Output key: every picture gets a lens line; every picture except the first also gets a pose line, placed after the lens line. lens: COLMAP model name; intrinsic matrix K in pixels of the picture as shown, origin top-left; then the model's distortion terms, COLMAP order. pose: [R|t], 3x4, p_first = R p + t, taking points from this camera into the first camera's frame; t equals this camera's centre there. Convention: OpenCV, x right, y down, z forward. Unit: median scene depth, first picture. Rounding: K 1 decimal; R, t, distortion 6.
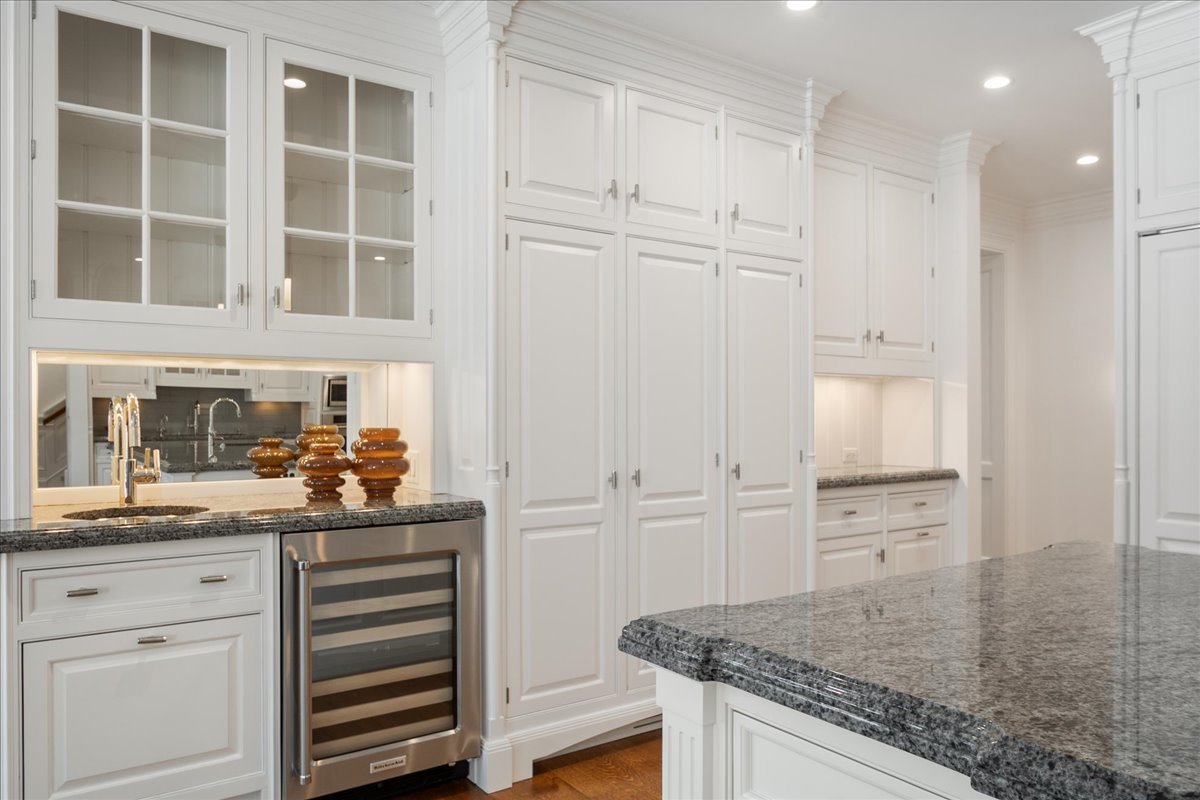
lens RADIAL K [[813.4, 0, 596.8], [0, 813.4, 418.6], [0, 0, 1]] dist [-0.000301, -0.005314]
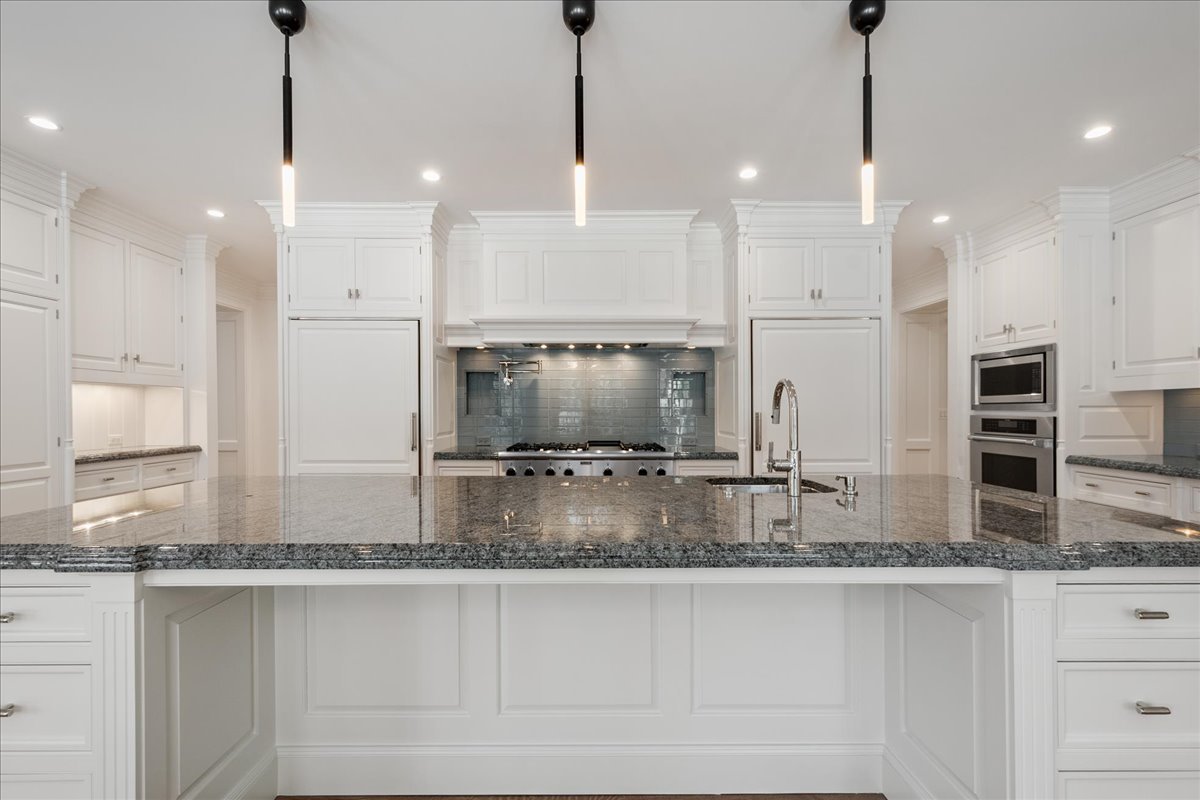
lens RADIAL K [[537.0, 0, 581.2], [0, 537.0, 413.7], [0, 0, 1]] dist [-0.001511, 0.000094]
pose [[0.573927, -0.004098, 0.818896, 0.015676], [0.003128, 0.999991, 0.002812, -0.000374], [-0.818900, 0.000947, 0.573935, -0.250774]]
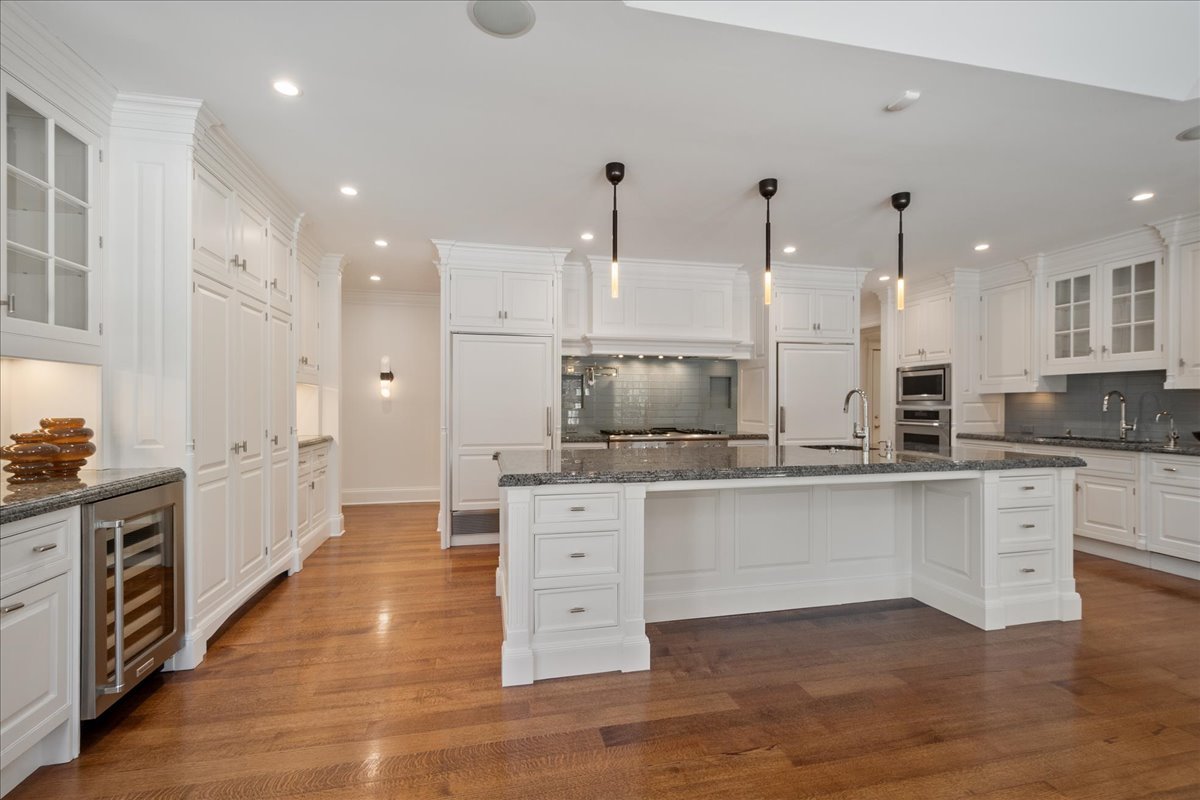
lens RADIAL K [[554.8, 0, 604.4], [0, 554.8, 412.2], [0, 0, 1]] dist [0.000291, -0.000831]
pose [[0.361378, -0.012687, 0.932333, -0.601435], [0.003554, 0.999919, 0.012229, -0.004014], [-0.932413, -0.001106, 0.361394, -0.027223]]
